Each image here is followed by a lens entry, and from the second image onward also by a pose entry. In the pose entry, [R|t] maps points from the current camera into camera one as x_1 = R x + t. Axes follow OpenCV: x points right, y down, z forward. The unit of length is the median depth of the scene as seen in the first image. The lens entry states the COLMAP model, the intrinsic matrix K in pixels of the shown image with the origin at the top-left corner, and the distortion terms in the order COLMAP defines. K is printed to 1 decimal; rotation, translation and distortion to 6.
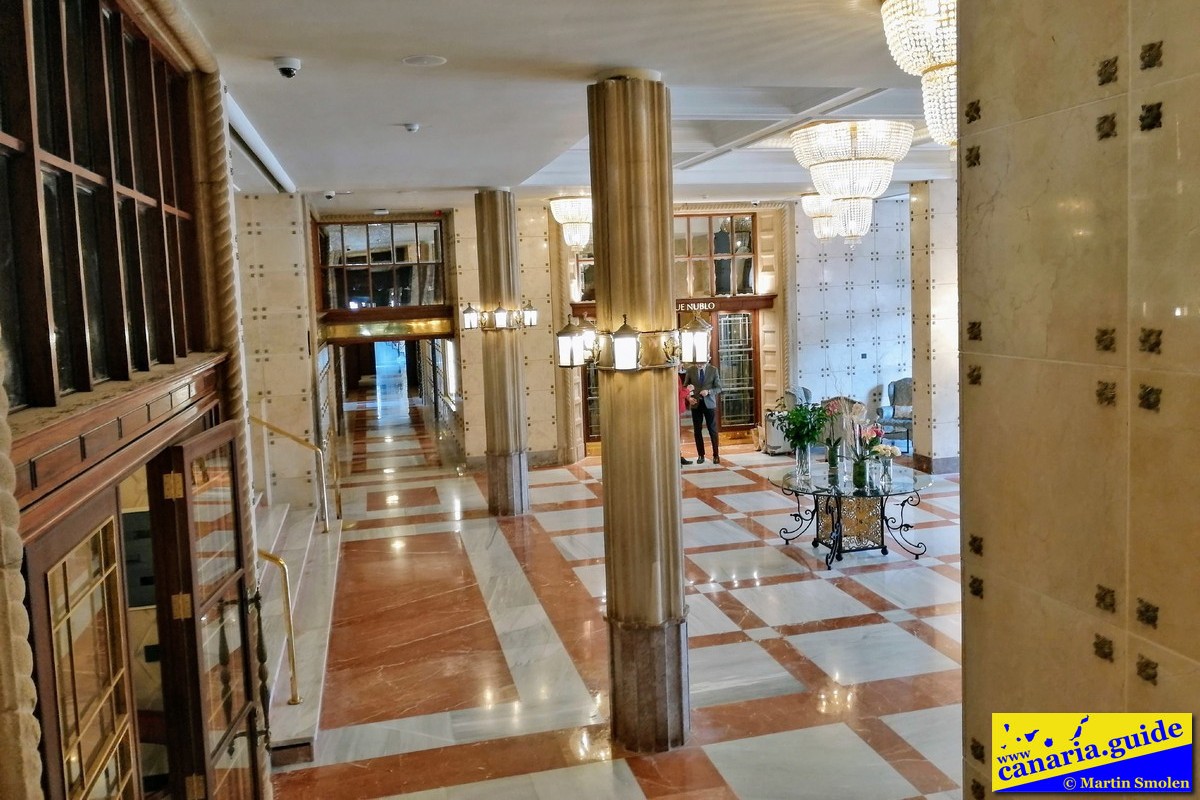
lens RADIAL K [[934.6, 0, 601.9], [0, 934.6, 368.8], [0, 0, 1]] dist [-0.002397, -0.012314]
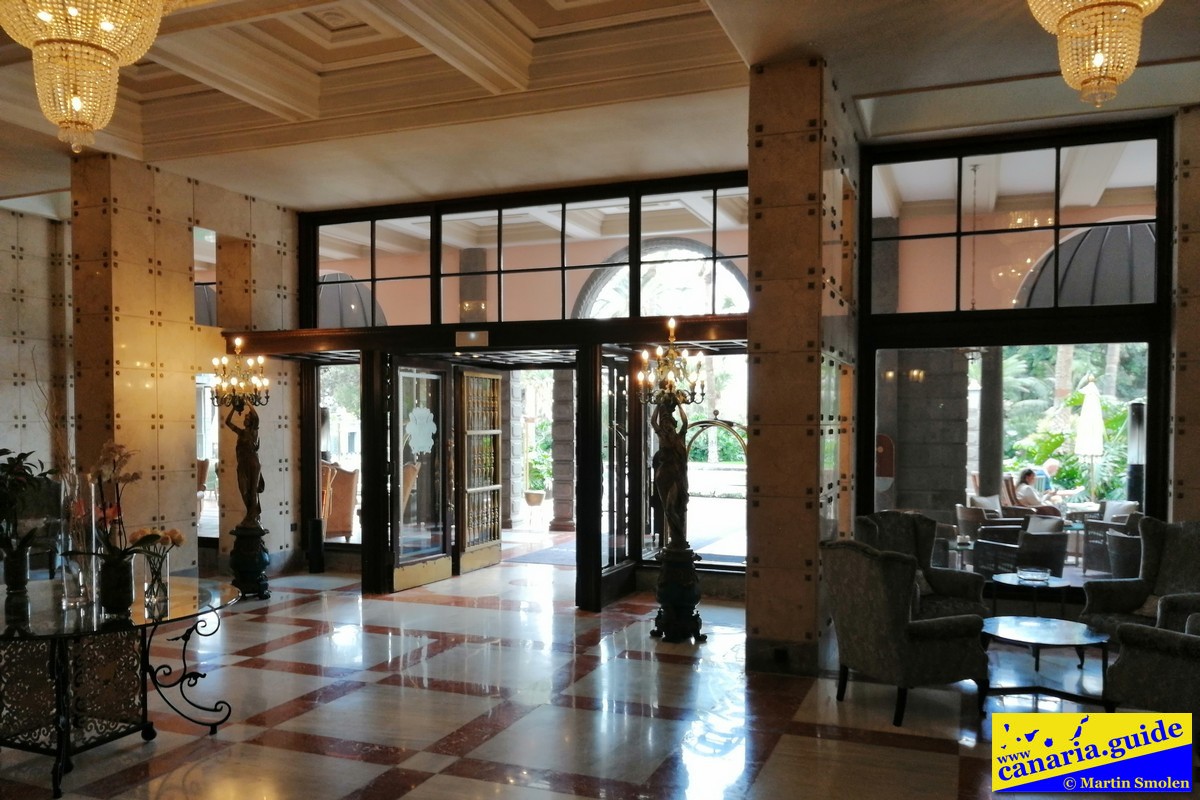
lens RADIAL K [[955.9, 0, 599.3], [0, 955.9, 451.9], [0, 0, 1]] dist [-0.000189, -0.003282]
pose [[0.577124, 0.015647, 0.816507, 0.007161], [0.047362, 0.997492, -0.052592, 0.077892], [-0.815282, 0.069023, 0.574936, 0.474424]]
